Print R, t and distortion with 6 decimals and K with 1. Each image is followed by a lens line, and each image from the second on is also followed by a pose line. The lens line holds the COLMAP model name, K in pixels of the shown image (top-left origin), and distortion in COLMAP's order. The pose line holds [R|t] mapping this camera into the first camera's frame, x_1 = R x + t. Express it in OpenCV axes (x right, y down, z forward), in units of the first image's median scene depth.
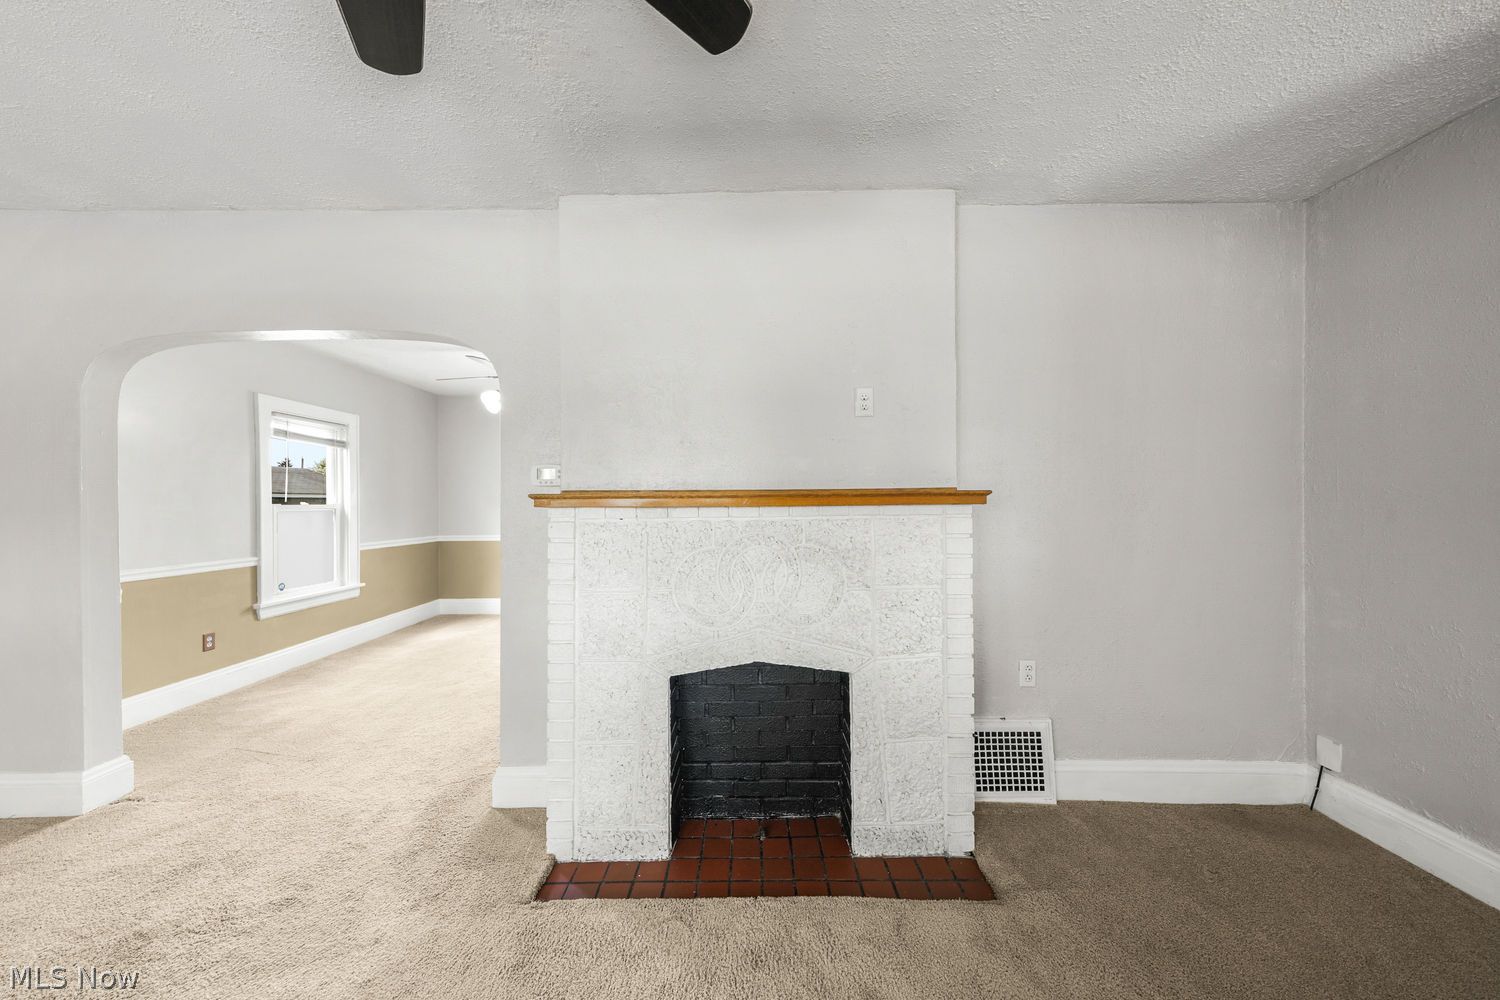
lens RADIAL K [[505.7, 0, 748.5], [0, 505.7, 505.3], [0, 0, 1]] dist [0.012971, -0.000070]
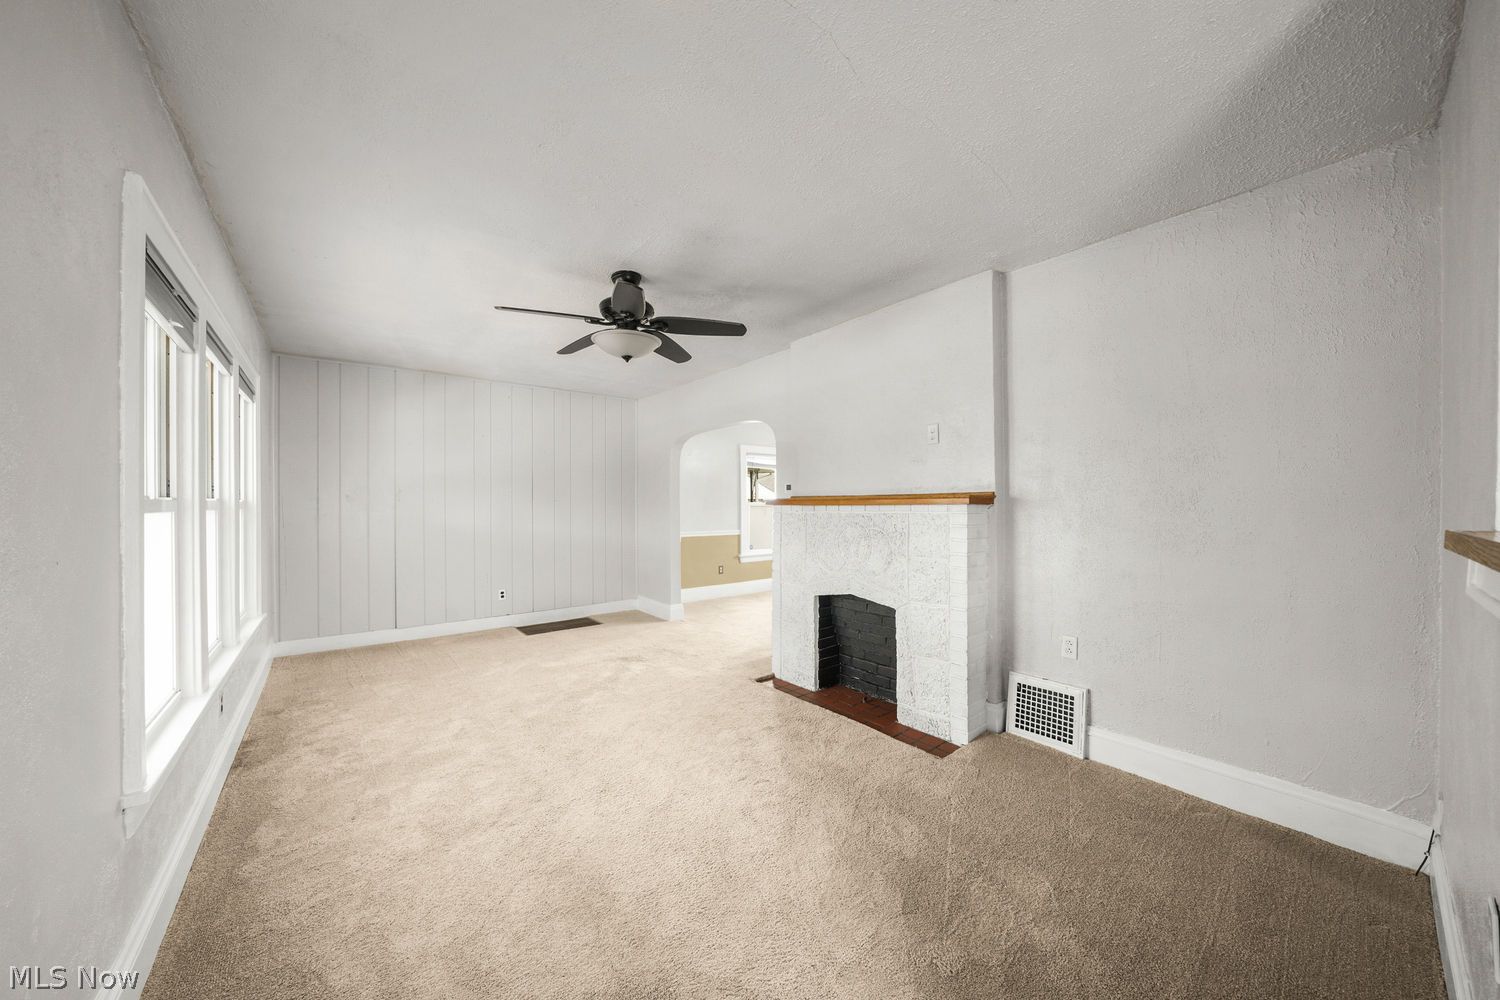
lens RADIAL K [[514.8, 0, 745.6], [0, 514.8, 501.3], [0, 0, 1]] dist [-0.000365, -0.000132]
pose [[0.623817, -0.001587, -0.781569, 0.777350], [0.001292, 0.999999, -0.001000, -0.006487], [0.781570, -0.000386, 0.623818, -0.257511]]
